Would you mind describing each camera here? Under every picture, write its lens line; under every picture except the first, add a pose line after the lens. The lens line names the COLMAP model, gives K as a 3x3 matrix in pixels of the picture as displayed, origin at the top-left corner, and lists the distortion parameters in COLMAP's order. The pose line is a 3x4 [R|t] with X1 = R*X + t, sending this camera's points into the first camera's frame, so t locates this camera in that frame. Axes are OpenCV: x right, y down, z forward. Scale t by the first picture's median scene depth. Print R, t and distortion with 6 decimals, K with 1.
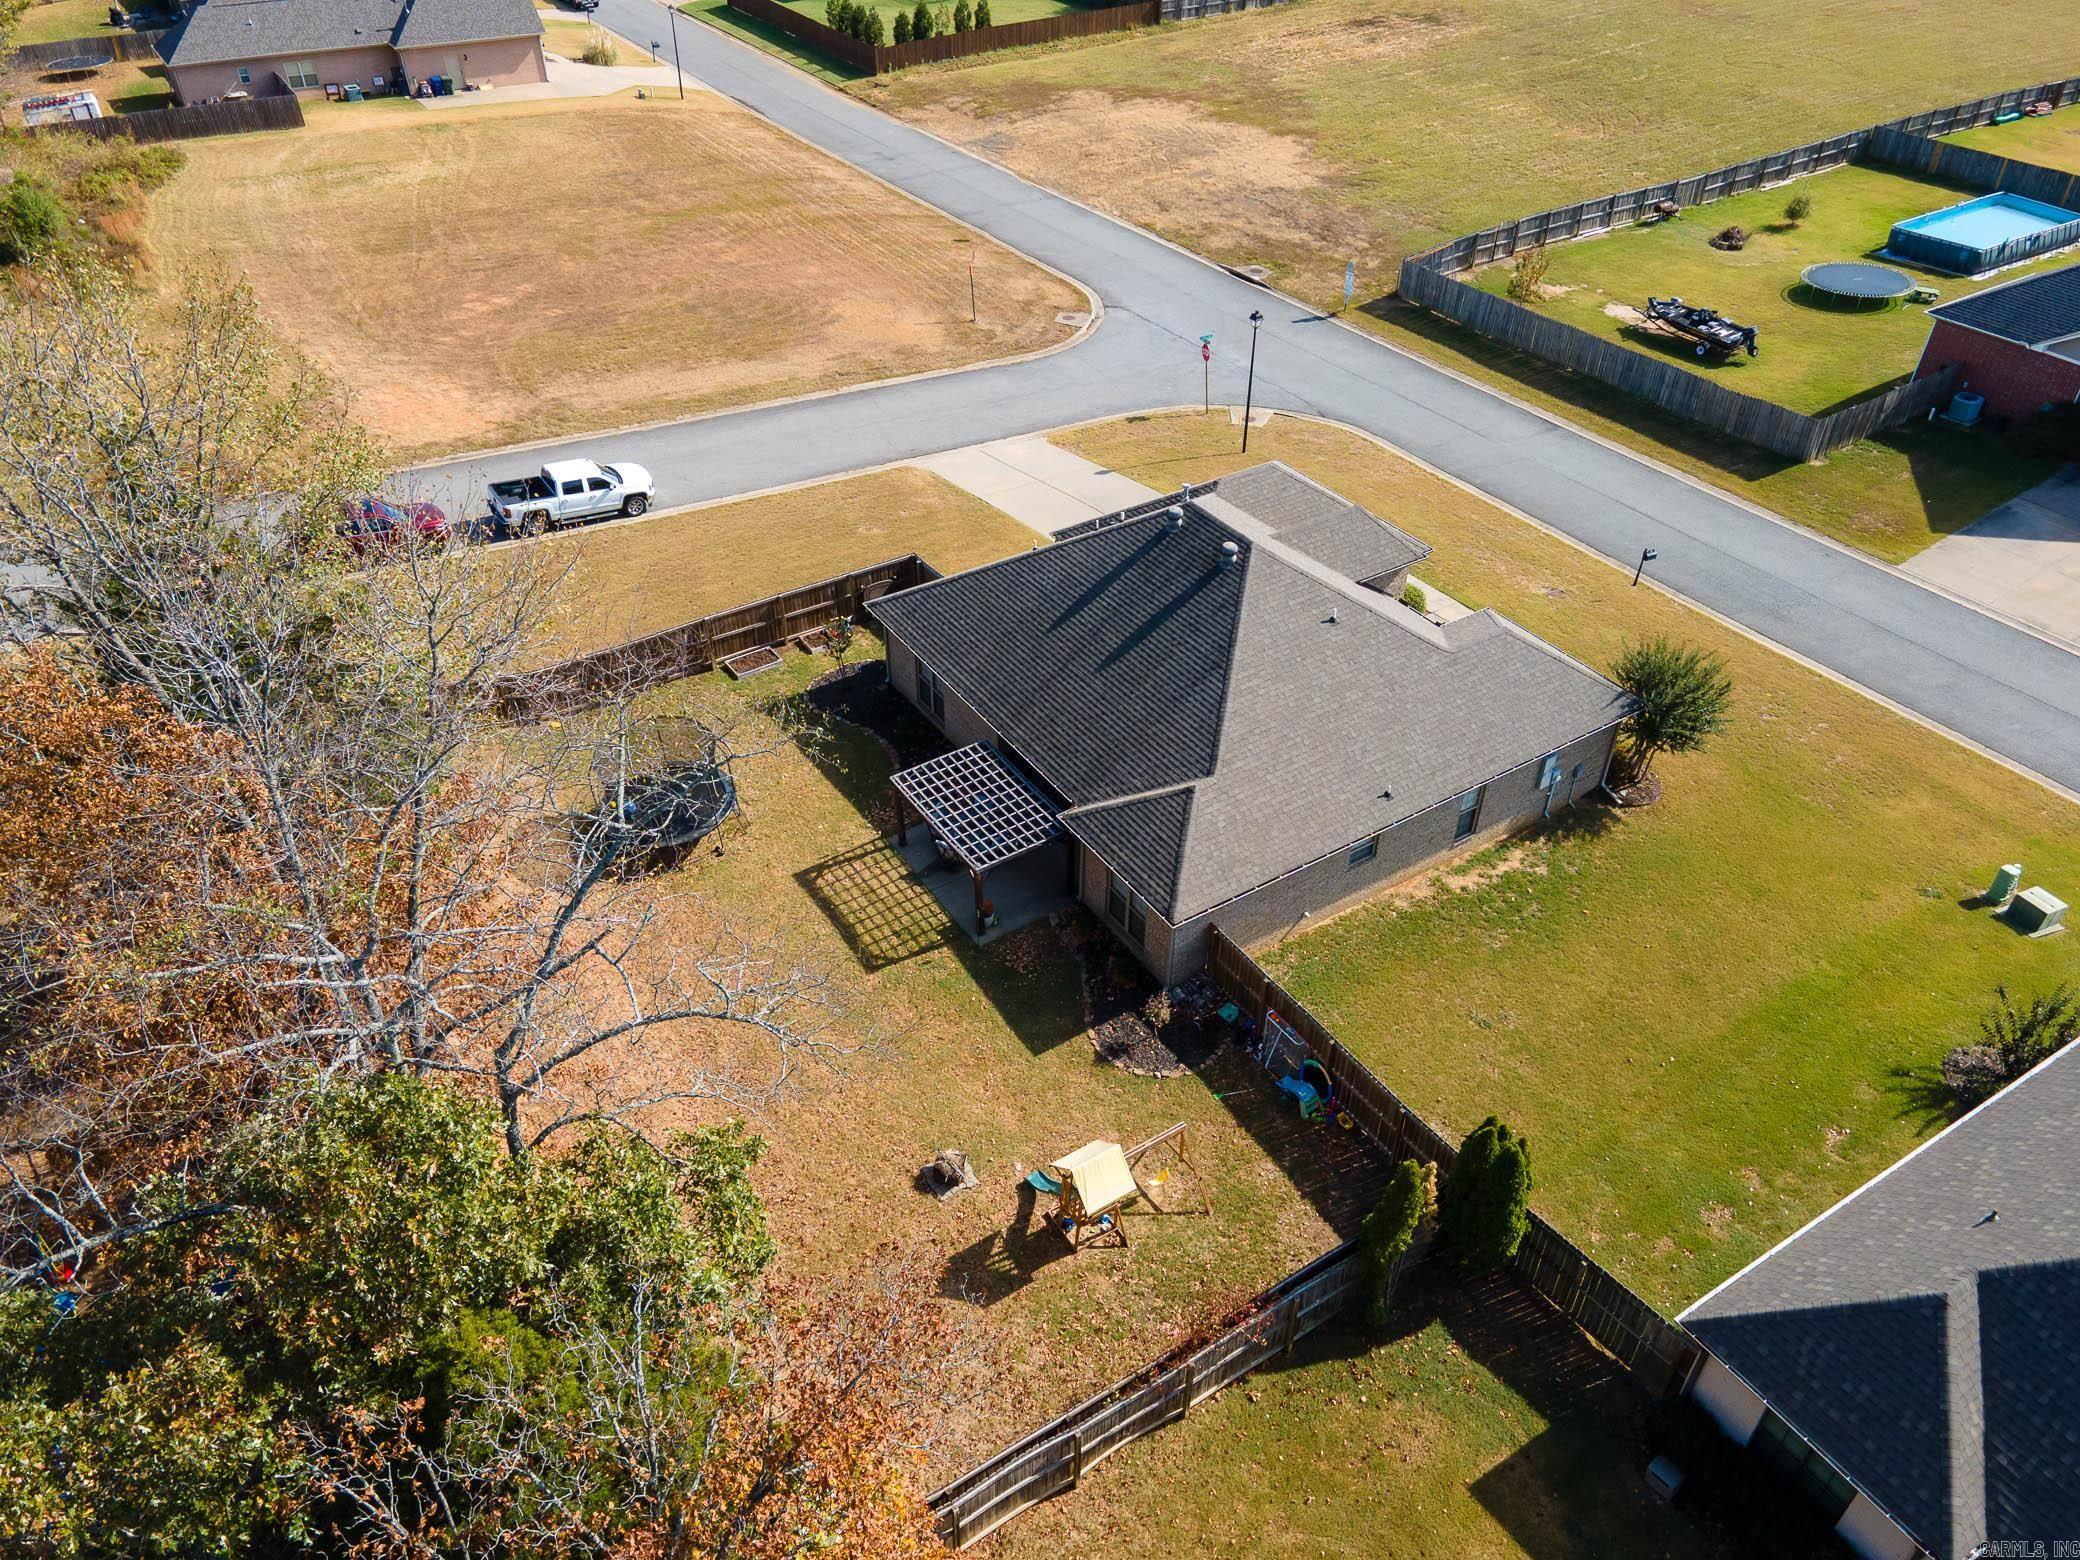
lens RADIAL K [[1506.7, 0, 1026.6], [0, 1506.7, 784.0], [0, 0, 1]] dist [0.035501, 0.026144]
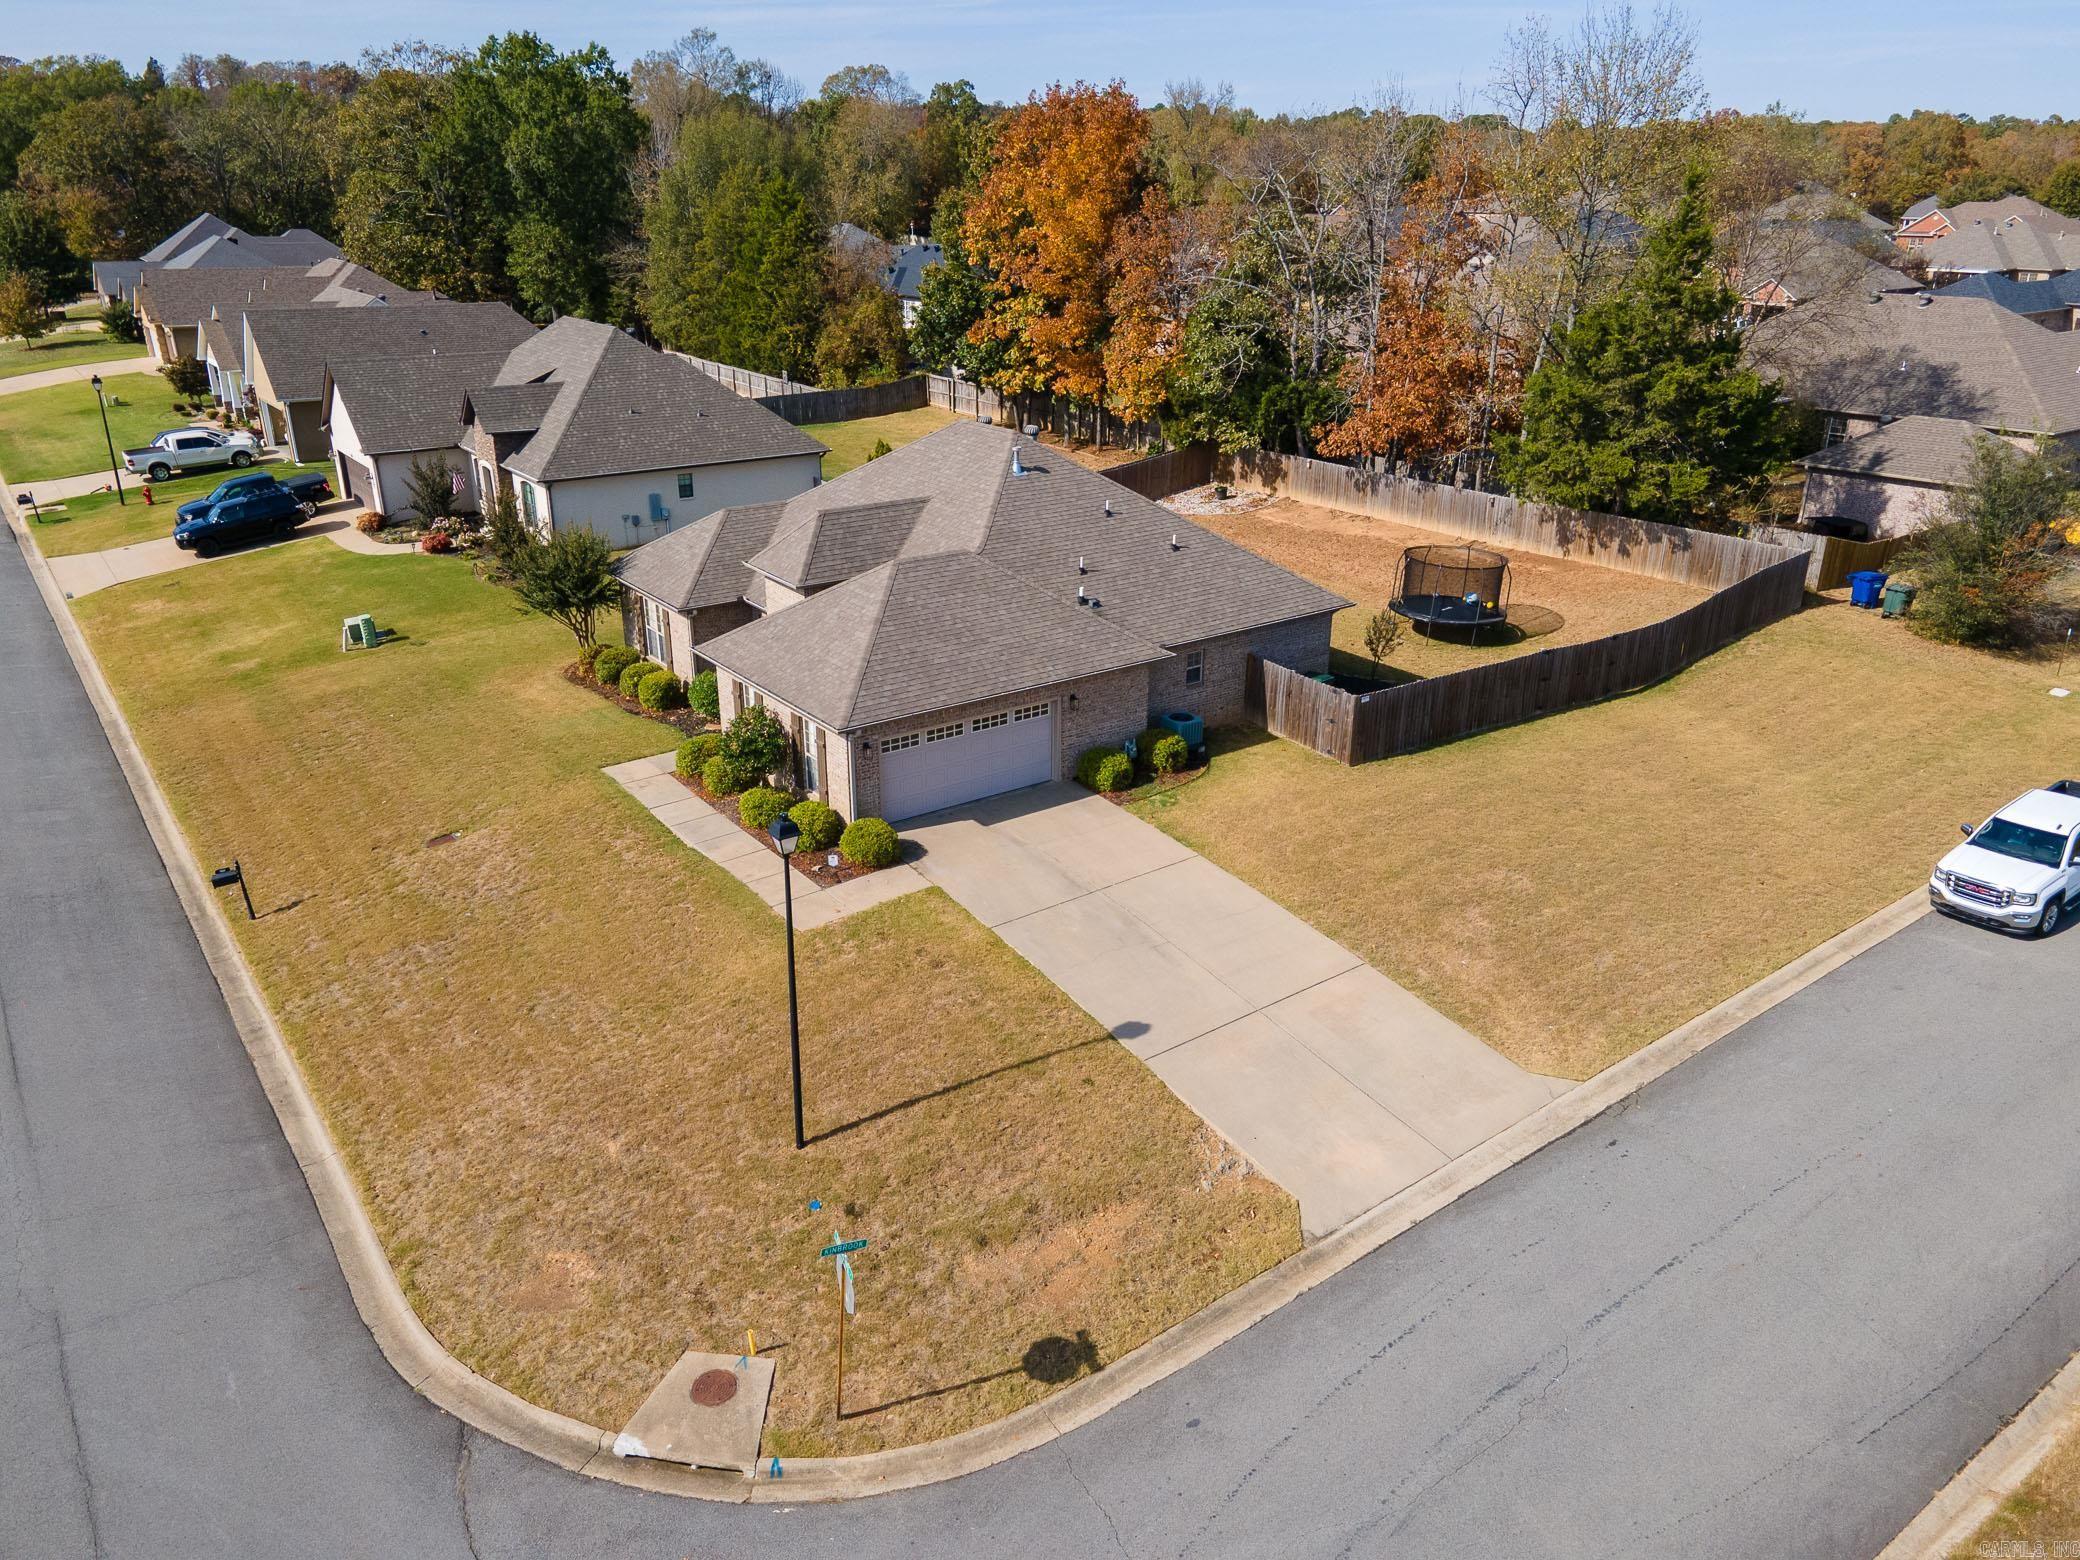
lens RADIAL K [[1506.7, 0, 1025.8], [0, 1506.7, 782.3], [0, 0, 1]] dist [0.035501, 0.026144]
pose [[-0.998737, 0.019077, -0.046491, 0.163736], [-0.030787, 0.498911, 0.866106, -1.019346], [0.039718, 0.866443, -0.497693, 1.833560]]
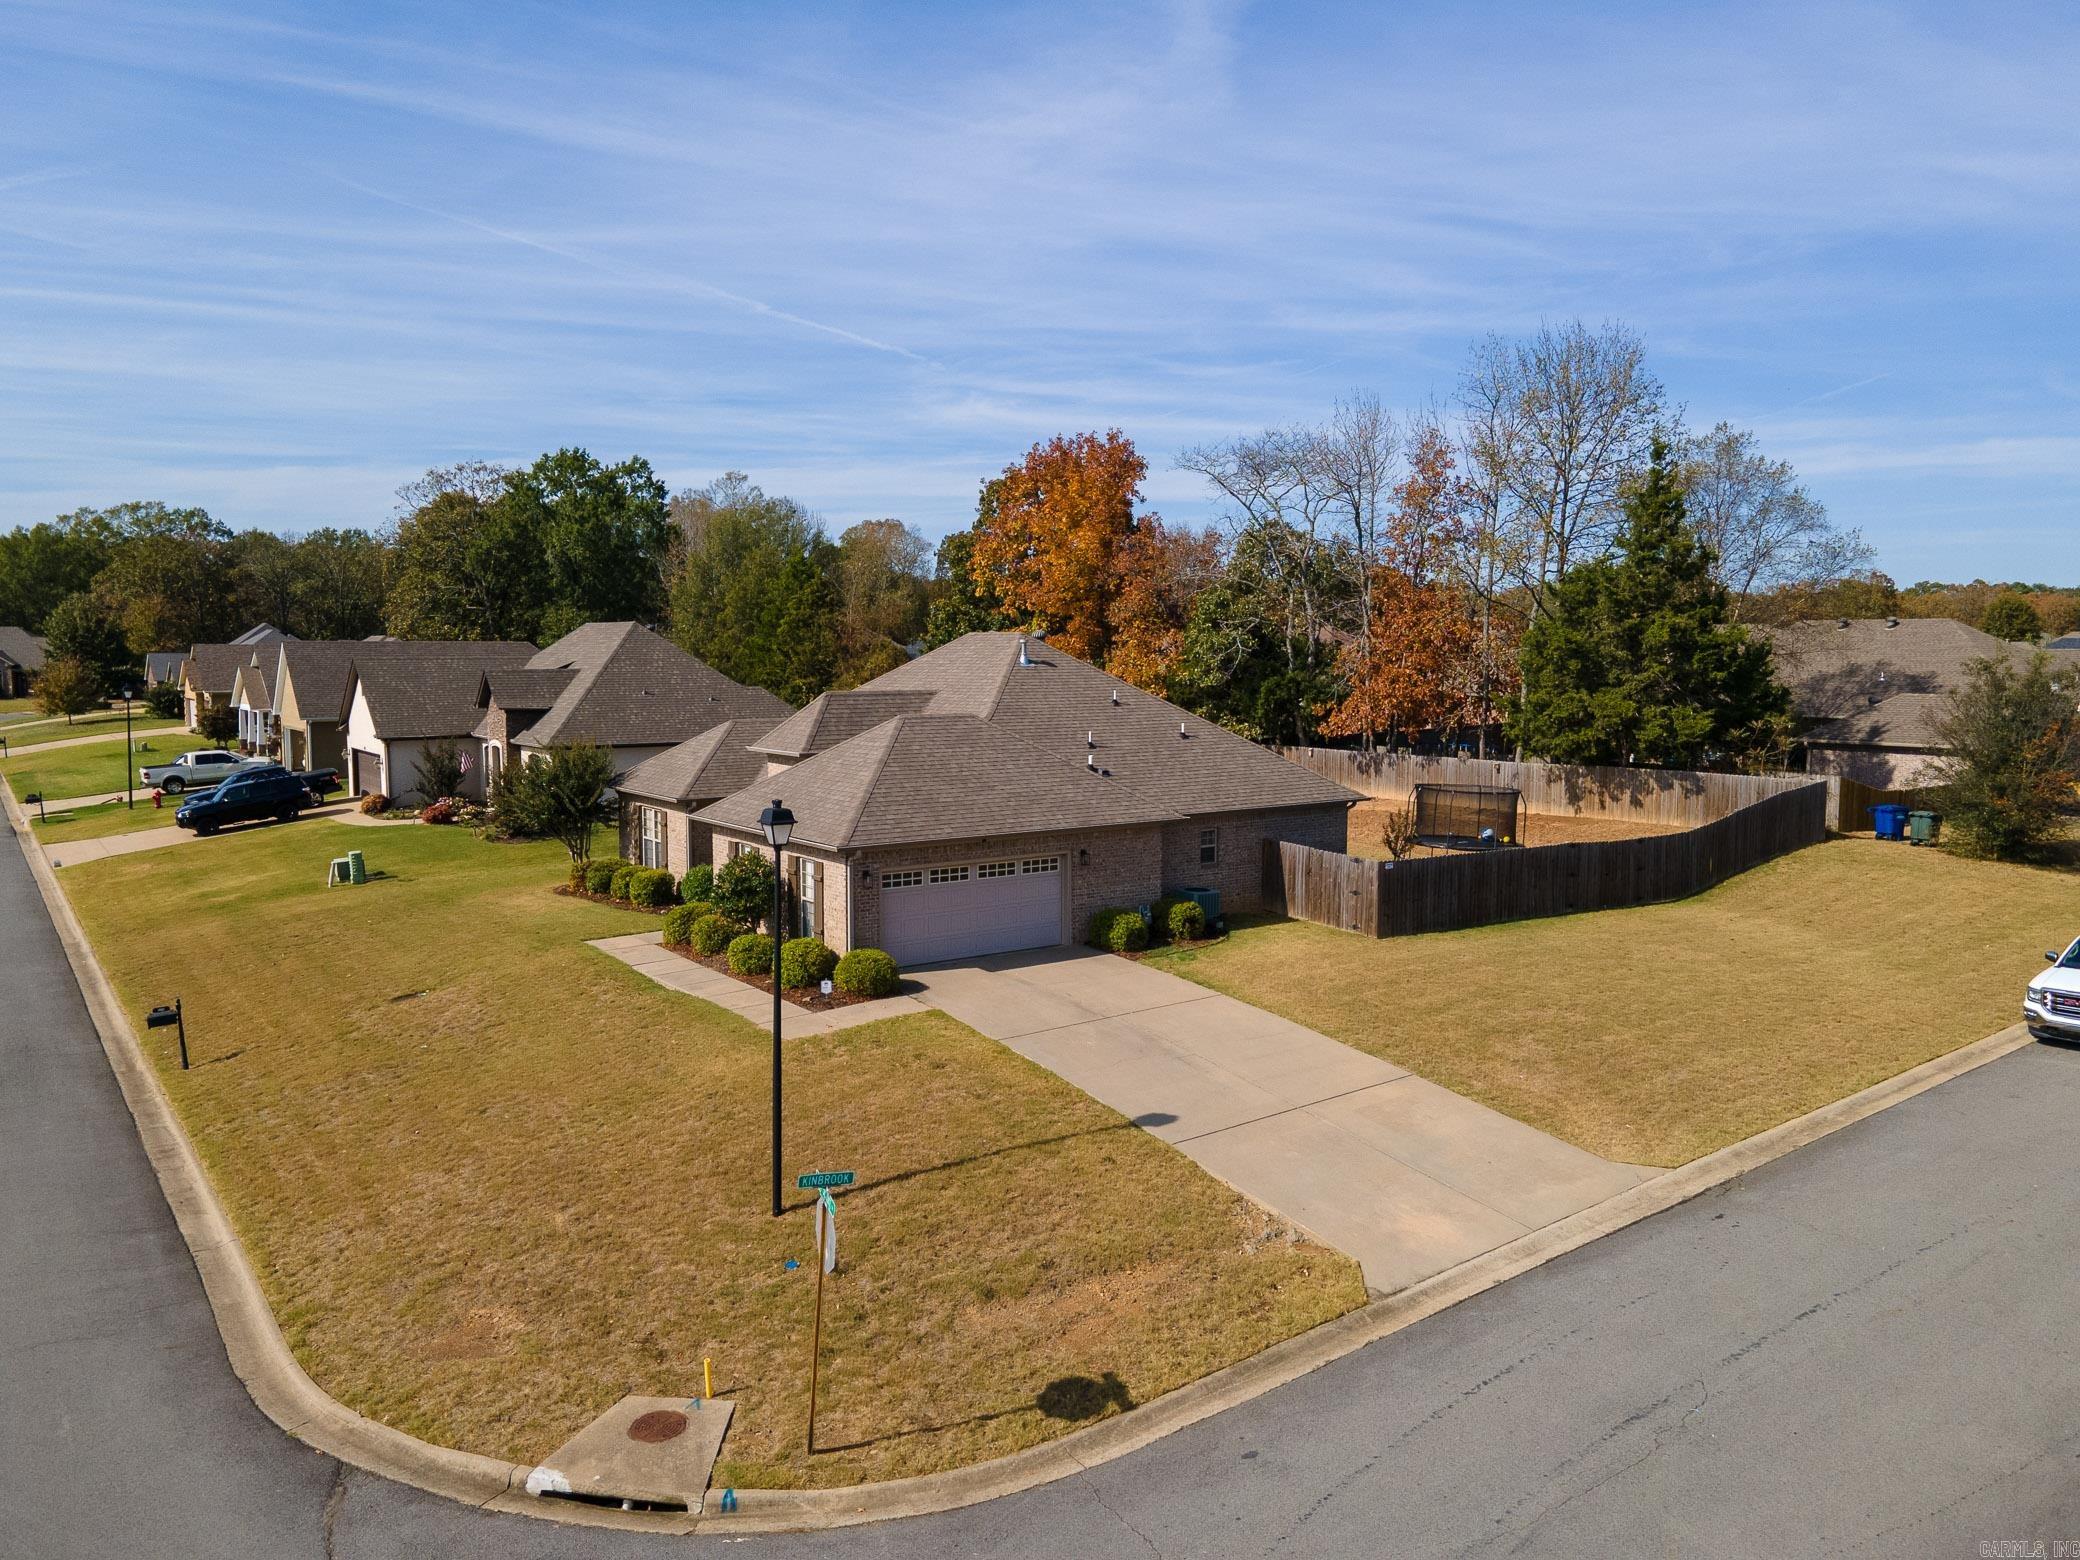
lens RADIAL K [[1506.7, 0, 1026.2], [0, 1506.7, 788.7], [0, 0, 1]] dist [0.035501, 0.026144]
pose [[-0.998754, 0.004406, -0.049701, 0.168356], [-0.031003, 0.725669, 0.687345, -0.875095], [0.039095, 0.688030, -0.724629, 1.946490]]
